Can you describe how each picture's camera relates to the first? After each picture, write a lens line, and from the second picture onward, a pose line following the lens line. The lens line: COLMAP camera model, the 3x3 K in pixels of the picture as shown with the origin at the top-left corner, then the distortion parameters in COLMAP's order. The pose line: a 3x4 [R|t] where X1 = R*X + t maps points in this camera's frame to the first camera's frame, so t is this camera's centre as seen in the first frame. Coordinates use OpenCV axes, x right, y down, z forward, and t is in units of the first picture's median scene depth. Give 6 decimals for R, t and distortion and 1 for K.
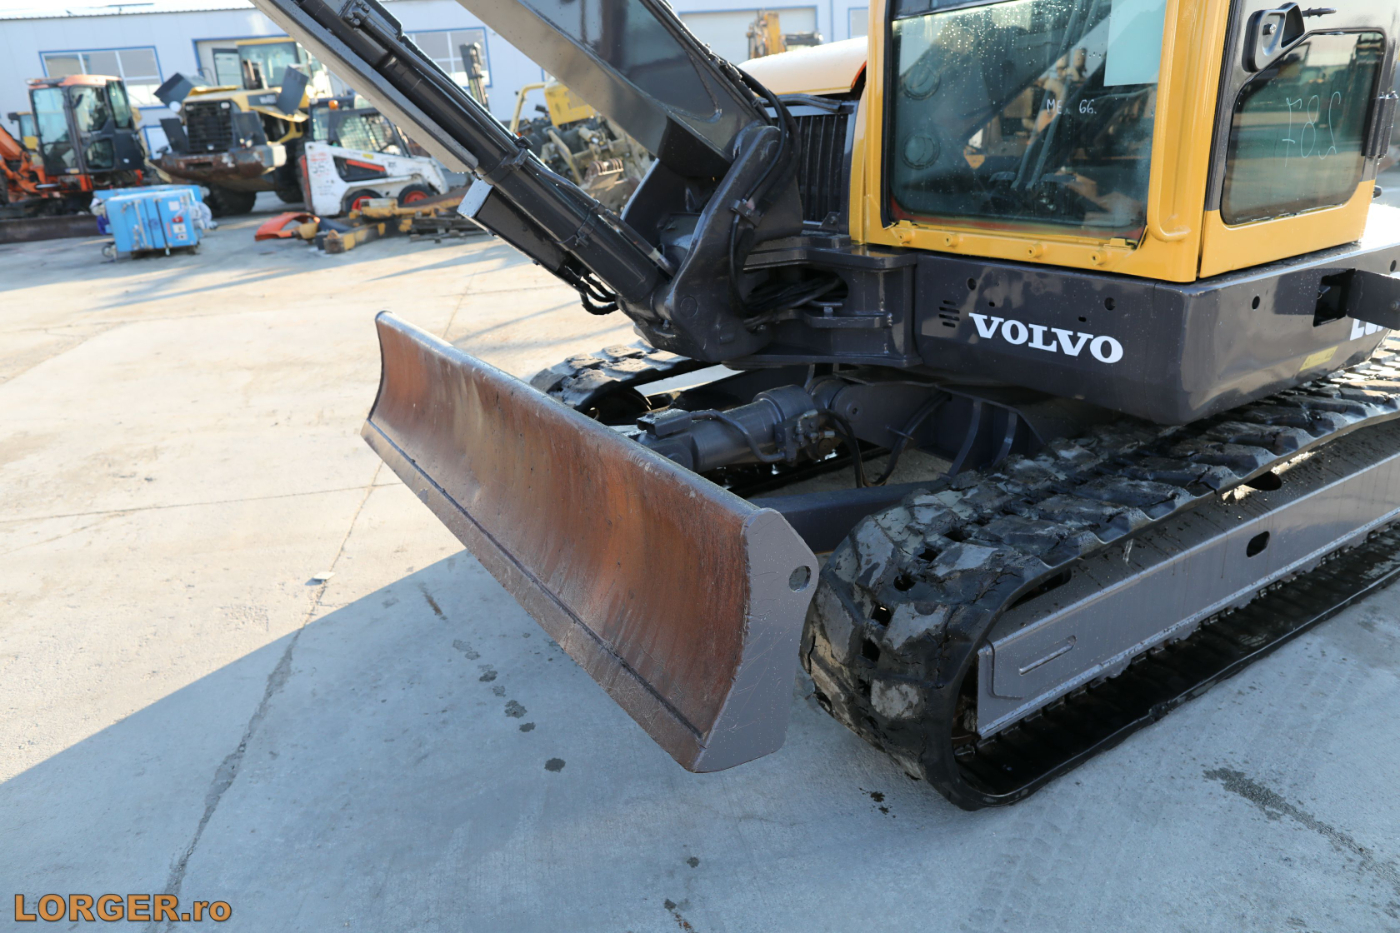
lens RADIAL K [[953.4, 0, 701.7], [0, 953.4, 462.8], [0, 0, 1]] dist [-0.046824, 0.041844]
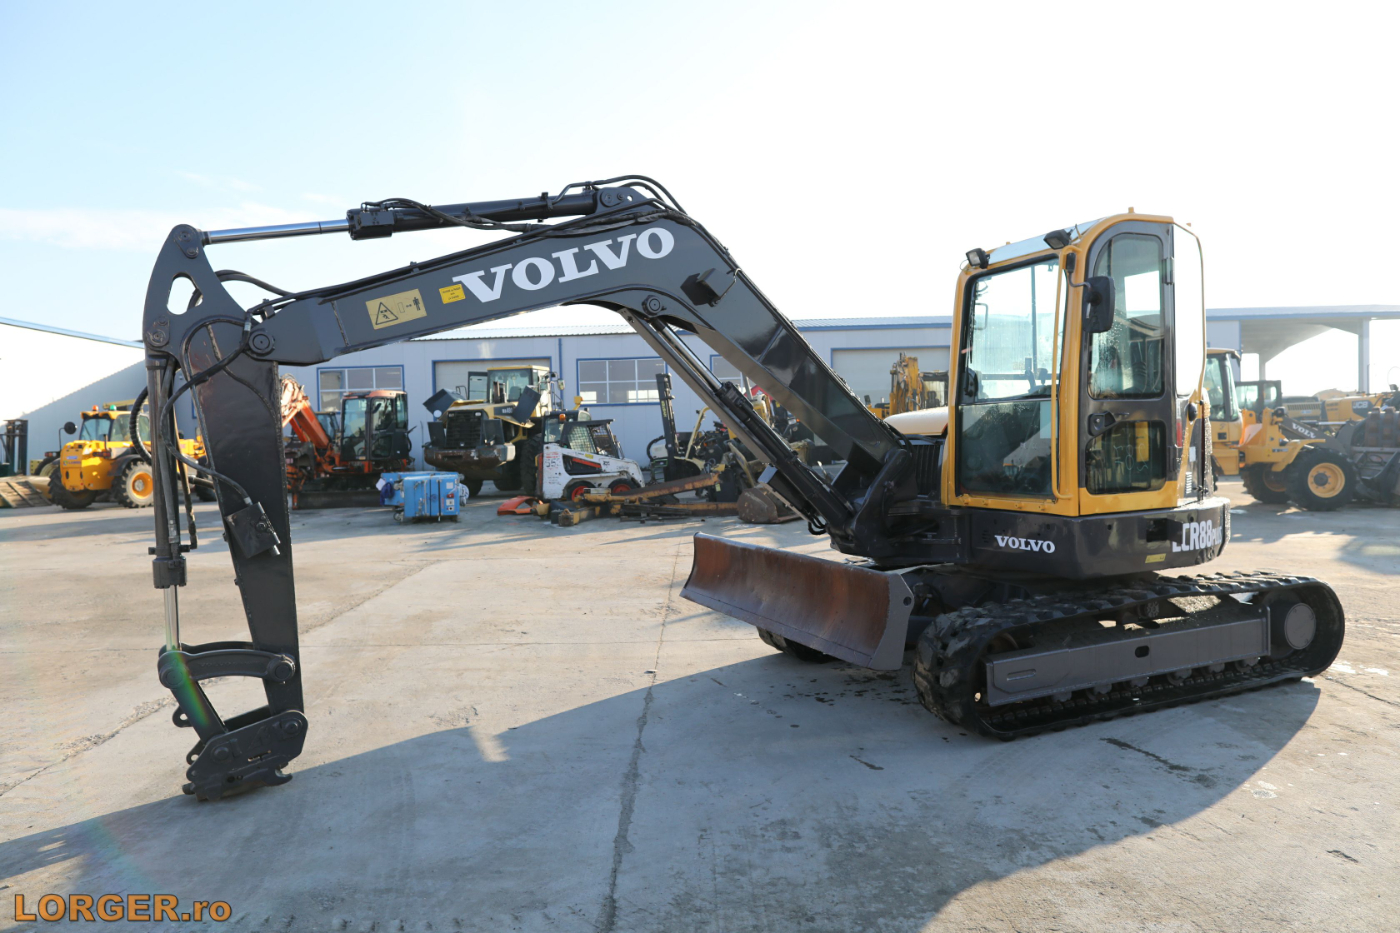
lens RADIAL K [[953.4, 0, 703.1], [0, 953.4, 463.3], [0, 0, 1]] dist [-0.046824, 0.041844]
pose [[0.988591, 0.036346, -0.146177, -0.017923], [-0.079947, 0.949090, -0.304690, 0.114819], [0.127661, 0.312900, 0.941167, -0.336169]]
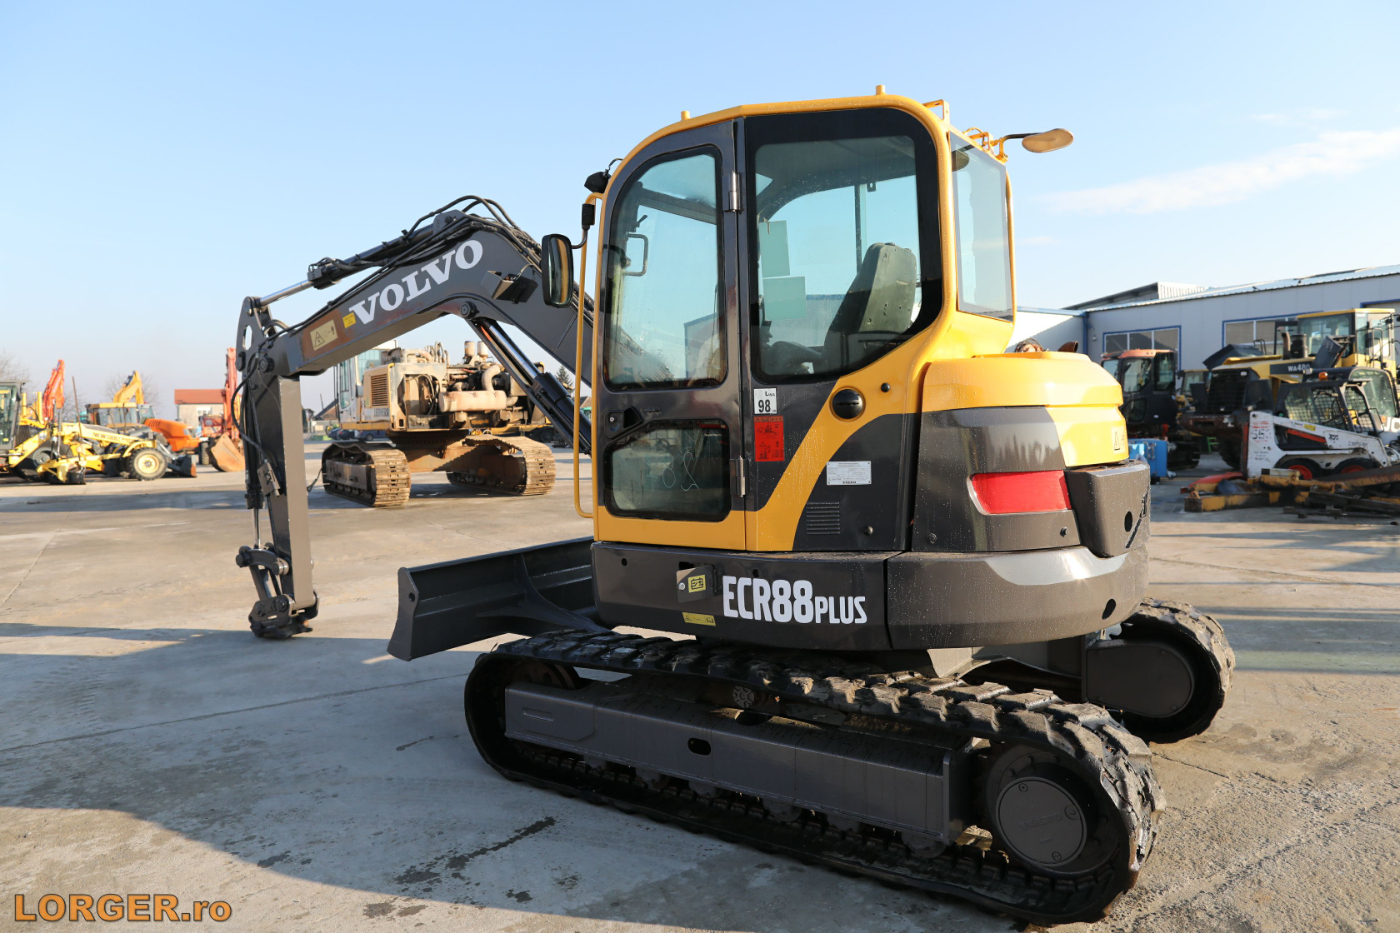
lens RADIAL K [[953.4, 0, 699.3], [0, 953.4, 465.7], [0, 0, 1]] dist [-0.046824, 0.041844]
pose [[0.390215, 0.098280, -0.915463, 0.541460], [-0.317884, 0.947528, -0.033775, -0.077939], [0.864108, 0.304191, 0.400981, 0.084511]]
